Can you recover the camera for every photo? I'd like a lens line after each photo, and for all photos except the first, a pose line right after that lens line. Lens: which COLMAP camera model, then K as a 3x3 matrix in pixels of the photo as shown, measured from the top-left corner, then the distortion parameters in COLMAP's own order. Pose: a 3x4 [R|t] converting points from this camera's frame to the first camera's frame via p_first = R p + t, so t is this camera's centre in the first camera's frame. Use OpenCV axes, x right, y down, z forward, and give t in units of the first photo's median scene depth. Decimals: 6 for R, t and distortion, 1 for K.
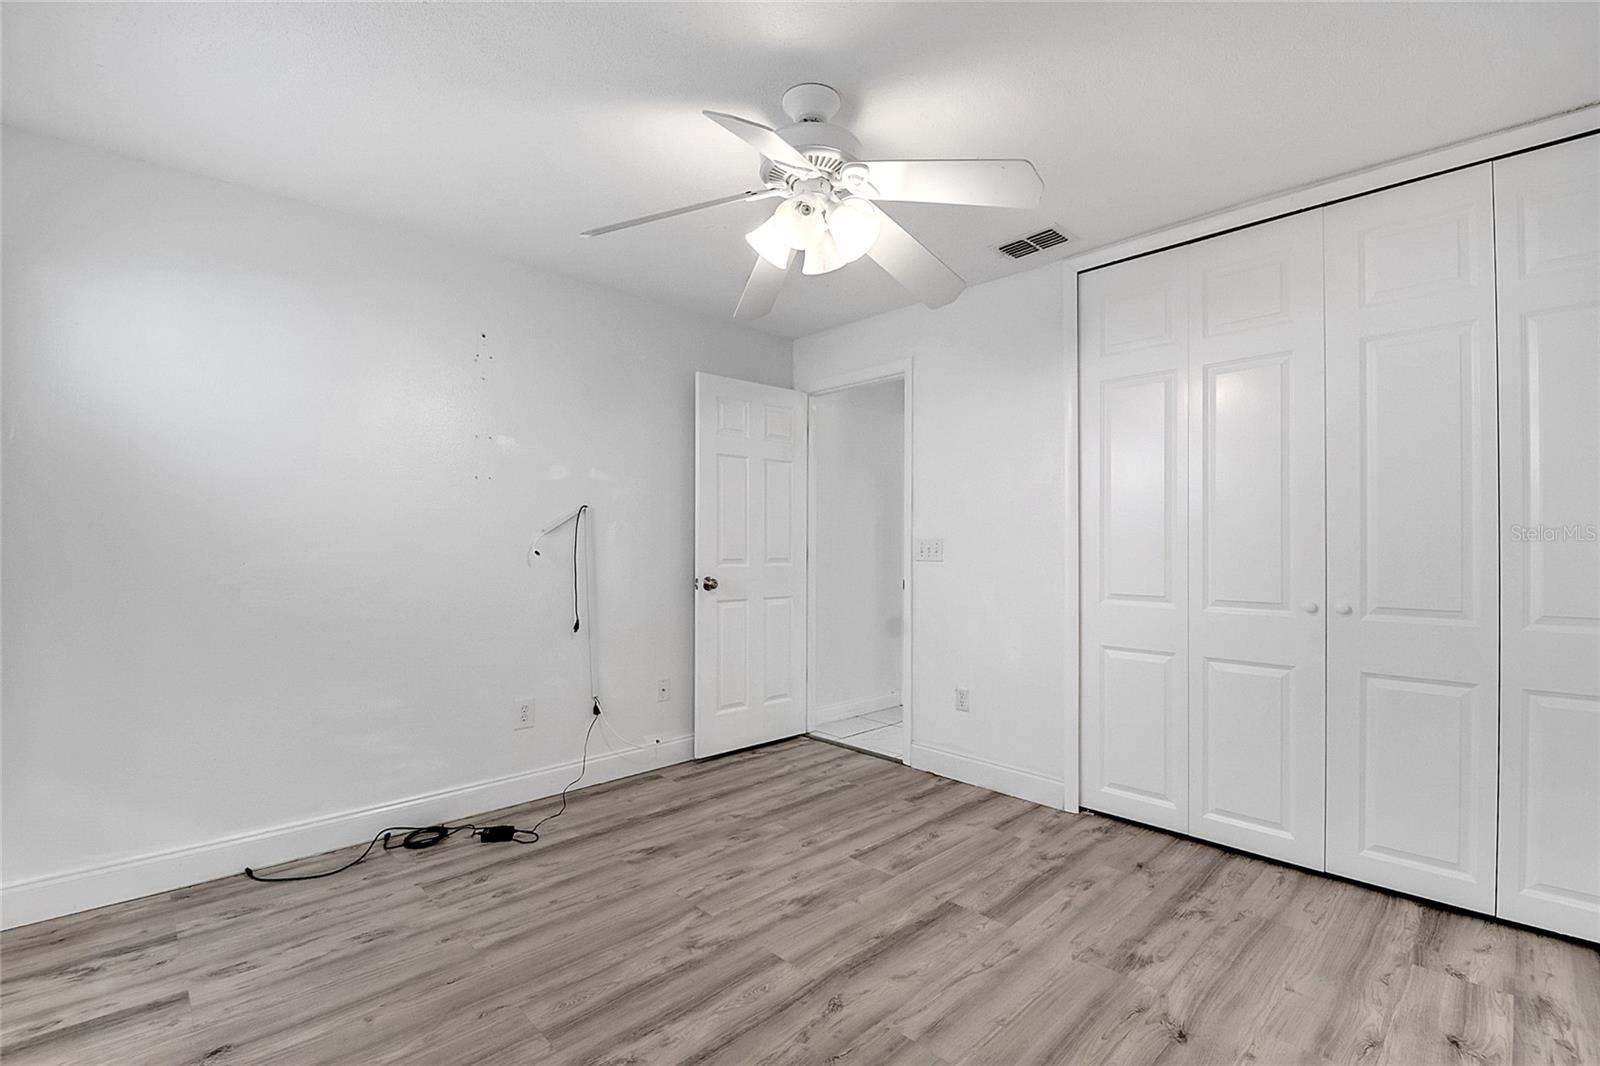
lens RADIAL K [[727.6, 0, 802.6], [0, 727.6, 537.3], [0, 0, 1]] dist [-0.002767, -0.000561]
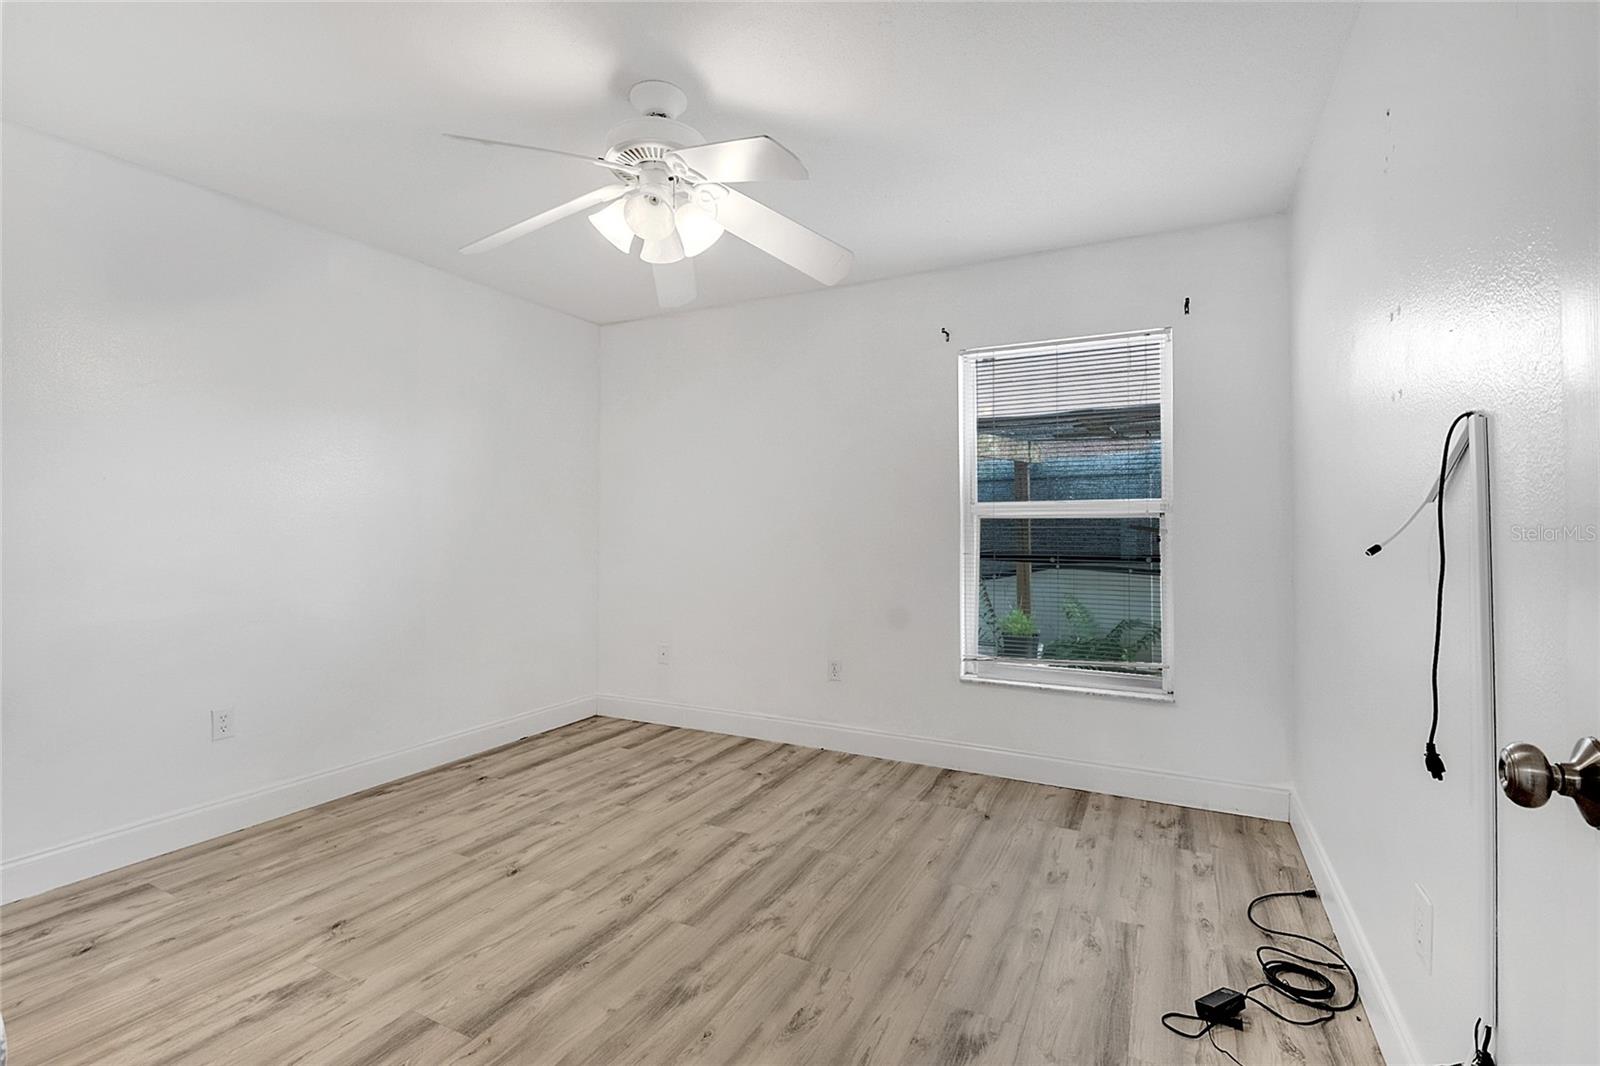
lens RADIAL K [[727.6, 0, 798.6], [0, 727.6, 528.7], [0, 0, 1]] dist [-0.002767, -0.000561]
pose [[-0.946819, -0.001567, -0.321763, 0.144439], [0.001775, 0.999947, -0.010092, 0.024194], [0.321762, -0.010127, -0.946766, 1.956593]]
